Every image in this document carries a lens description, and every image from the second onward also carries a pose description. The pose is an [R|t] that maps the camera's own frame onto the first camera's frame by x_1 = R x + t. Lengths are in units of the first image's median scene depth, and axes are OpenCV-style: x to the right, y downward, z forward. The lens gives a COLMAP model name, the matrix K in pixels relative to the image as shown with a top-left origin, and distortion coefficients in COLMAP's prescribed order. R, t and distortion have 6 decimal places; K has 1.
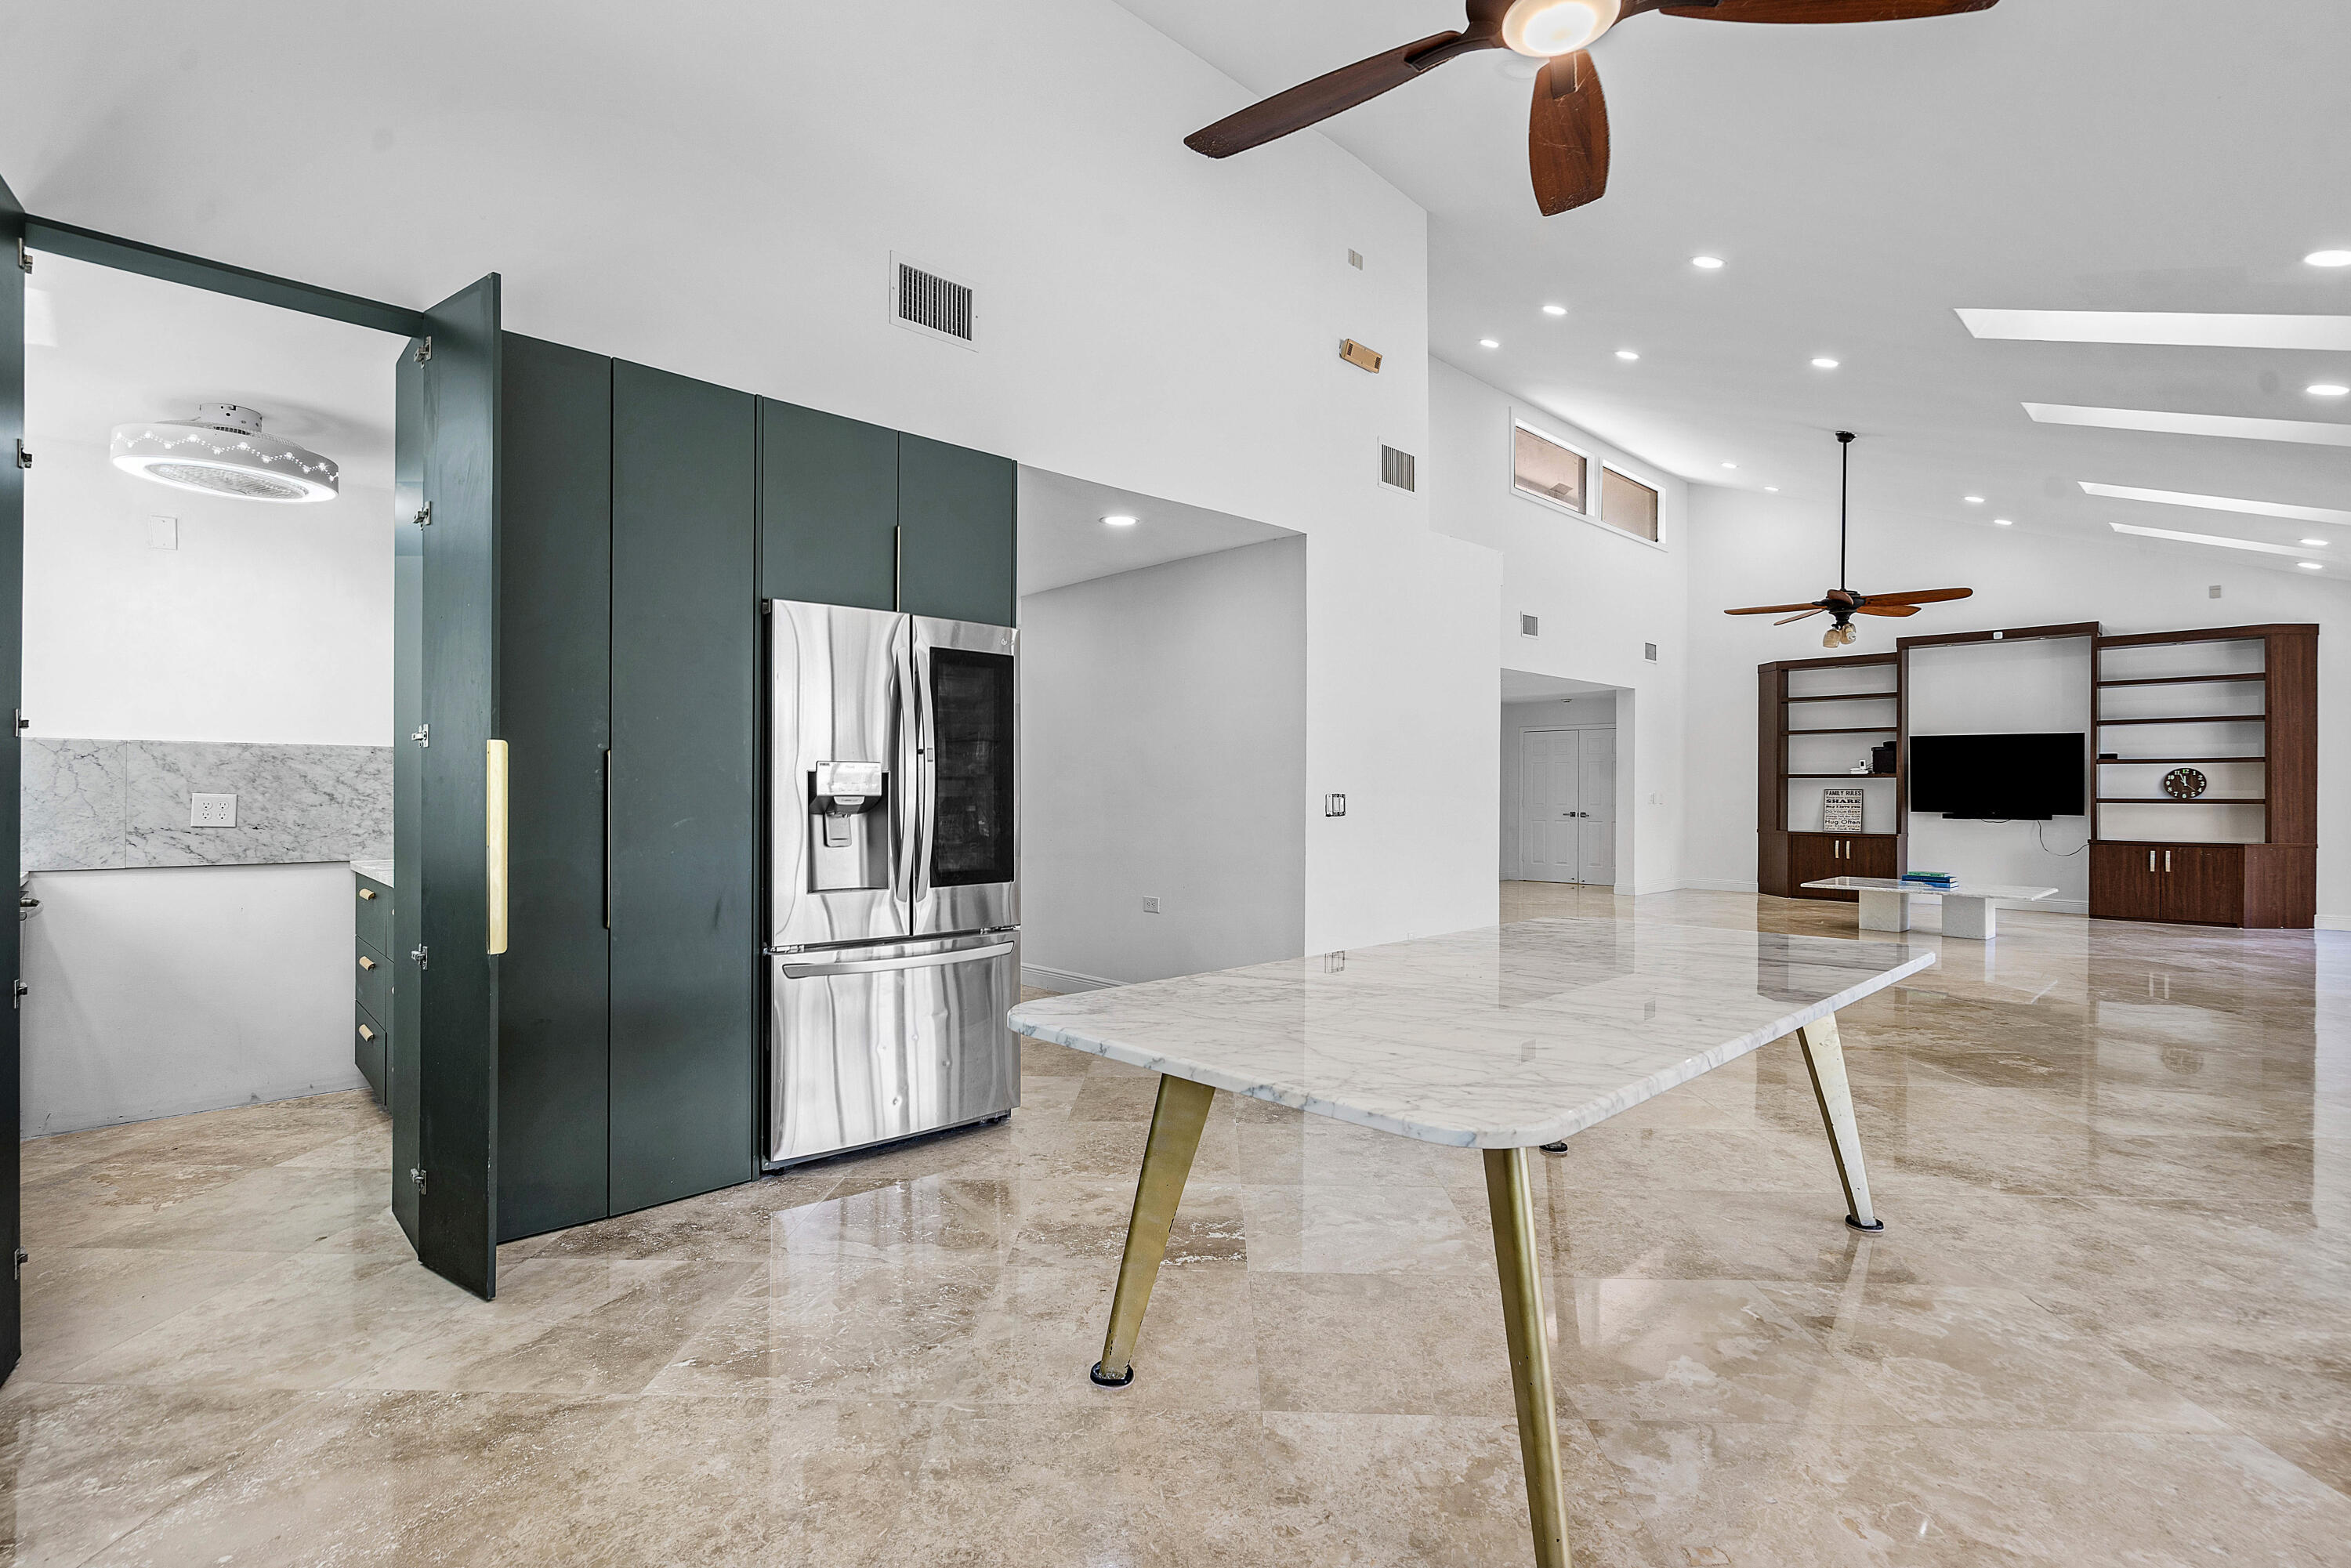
lens RADIAL K [[1092.4, 0, 1155.4], [0, 1092.4, 776.1], [0, 0, 1]] dist [-0.002349, 0.001069]
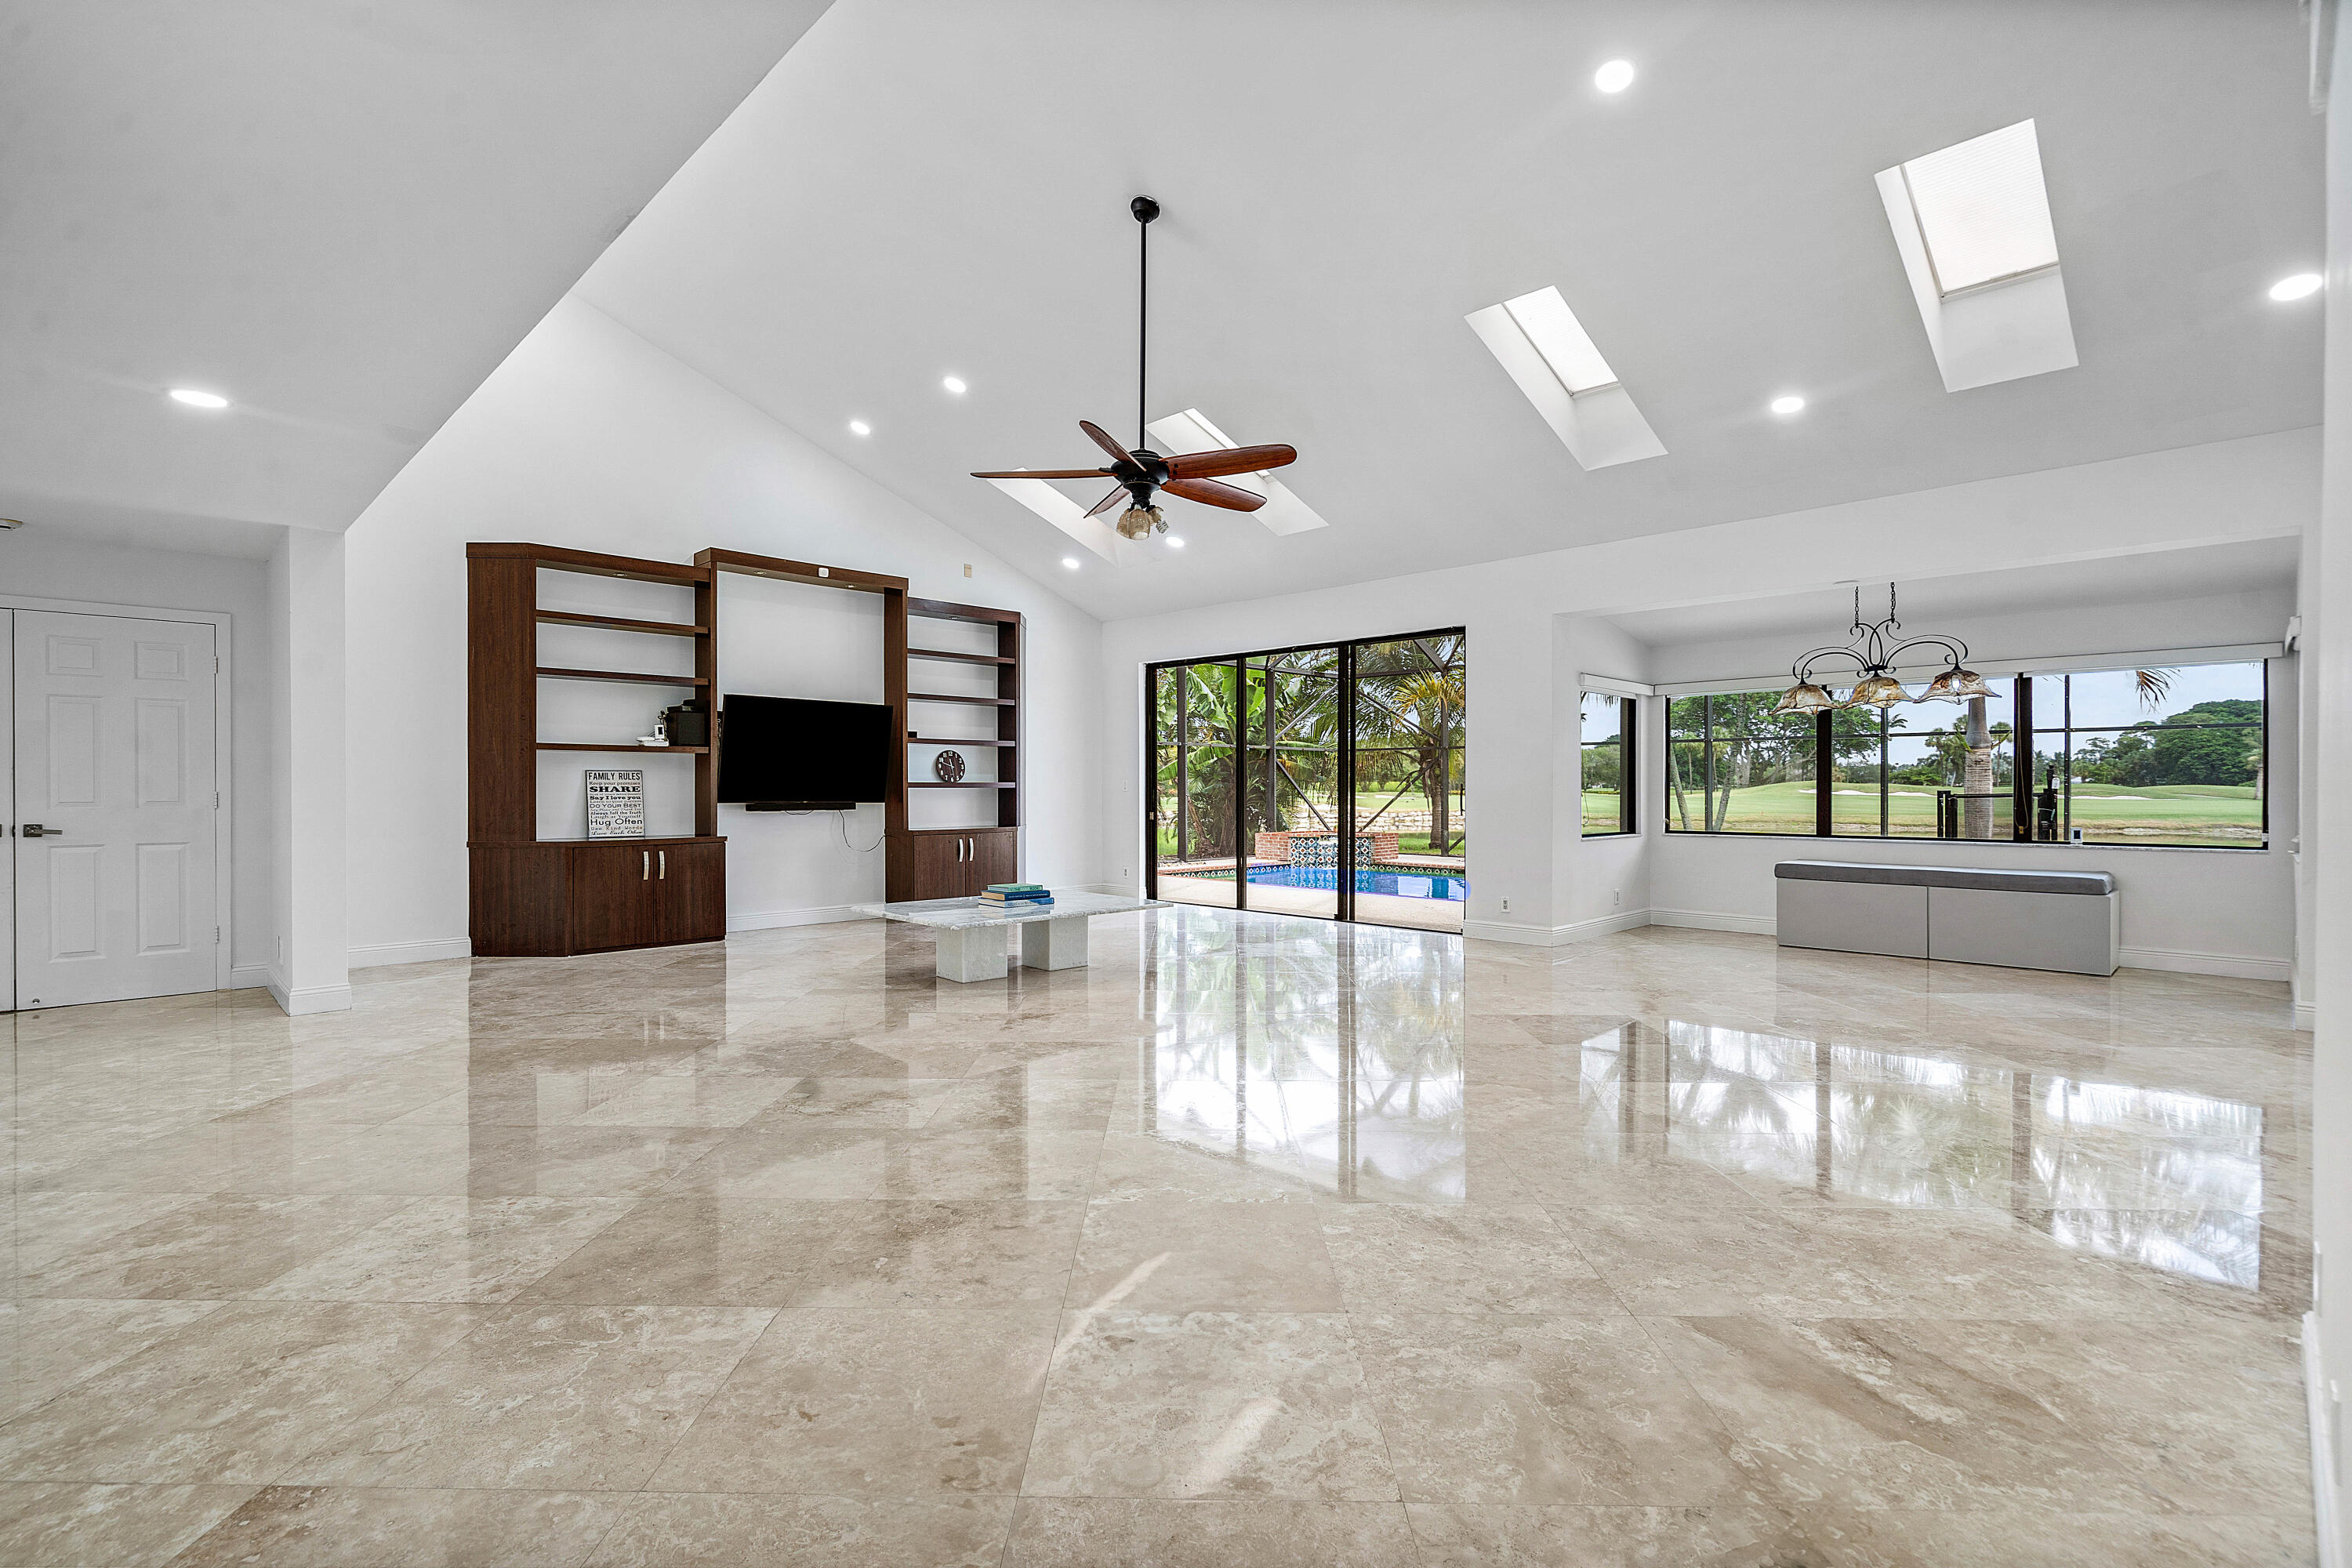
lens RADIAL K [[1092.9, 0, 1132.1], [0, 1092.9, 792.5], [0, 0, 1]] dist [-0.002349, 0.001069]
pose [[-0.027372, -0.003831, 0.999618, -0.011030], [-0.008845, 0.999954, 0.003590, 0.021699], [-0.999586, -0.008743, -0.027405, 0.770273]]
